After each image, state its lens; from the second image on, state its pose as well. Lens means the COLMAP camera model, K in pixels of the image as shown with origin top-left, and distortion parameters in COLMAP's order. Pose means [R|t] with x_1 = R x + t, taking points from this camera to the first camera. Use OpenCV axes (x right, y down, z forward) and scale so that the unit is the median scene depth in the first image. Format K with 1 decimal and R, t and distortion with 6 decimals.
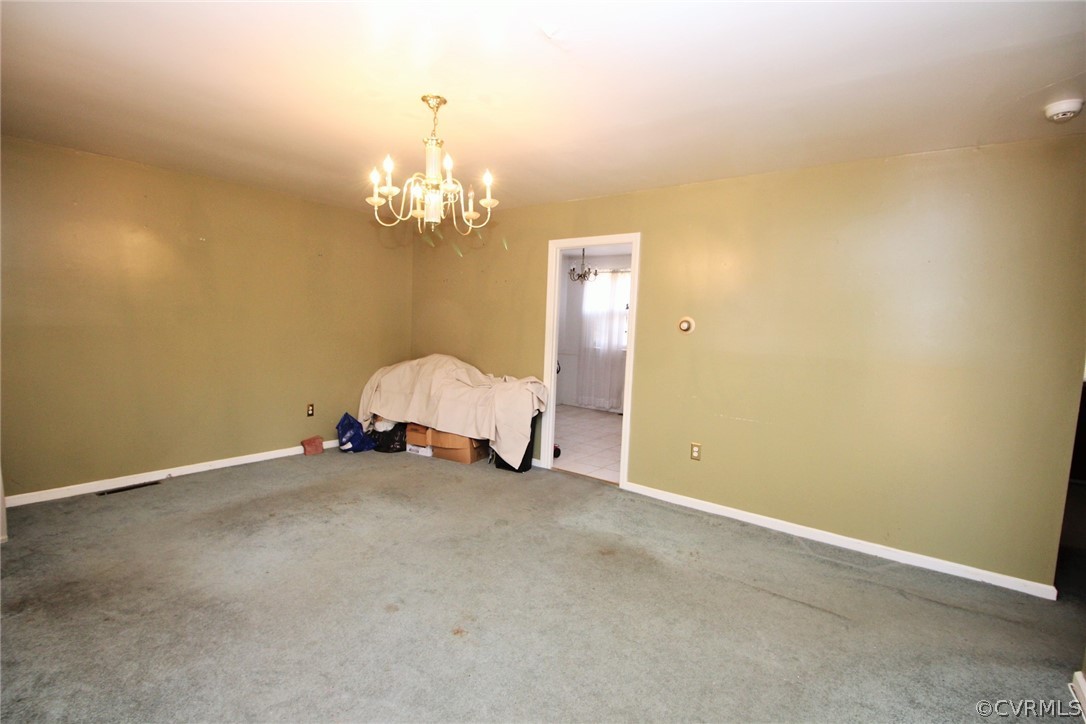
lens RADIAL K [[504.8, 0, 542.0], [0, 504.8, 367.1], [0, 0, 1]] dist [-0.000048, -0.015151]
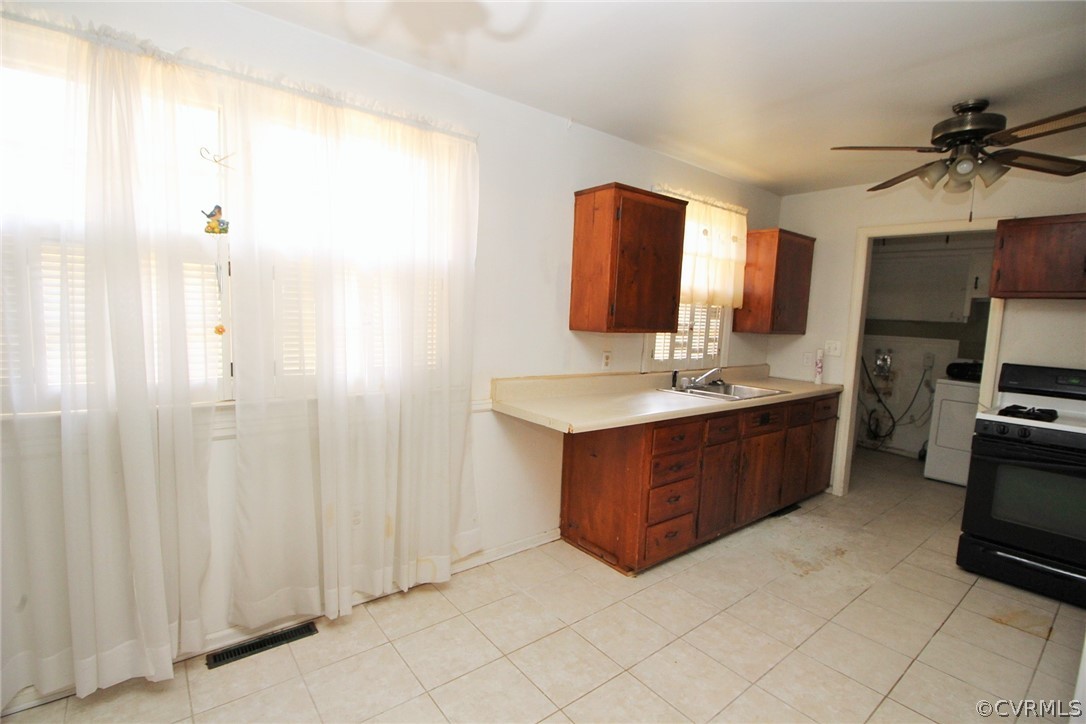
lens RADIAL K [[504.8, 0, 542.0], [0, 504.8, 367.1], [0, 0, 1]] dist [-0.000048, -0.015151]
pose [[0.249623, -0.137651, 0.958510, -0.028080], [0.079227, 0.989430, 0.121459, -0.065058], [-0.965097, 0.045621, 0.257890, 0.775668]]
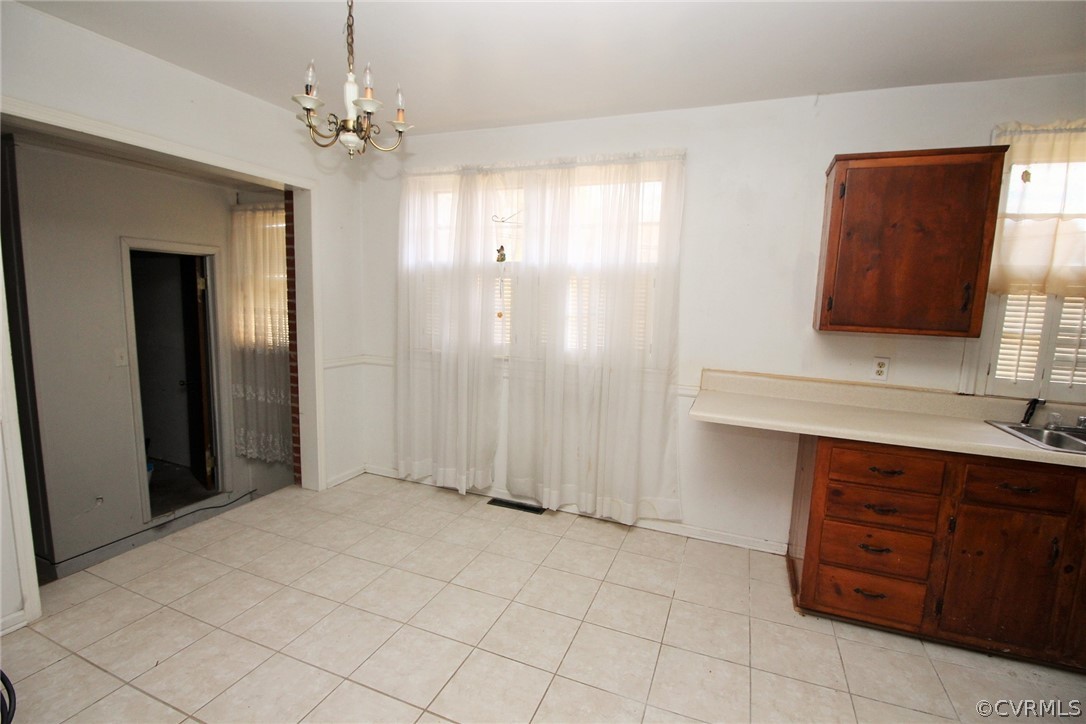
lens RADIAL K [[504.8, 0, 542.0], [0, 504.8, 367.1], [0, 0, 1]] dist [-0.000048, -0.015151]
pose [[0.966728, -0.048759, 0.251115, 0.089261], [0.038901, 0.998271, 0.044076, -0.039065], [-0.252830, -0.032841, 0.966953, 0.558973]]
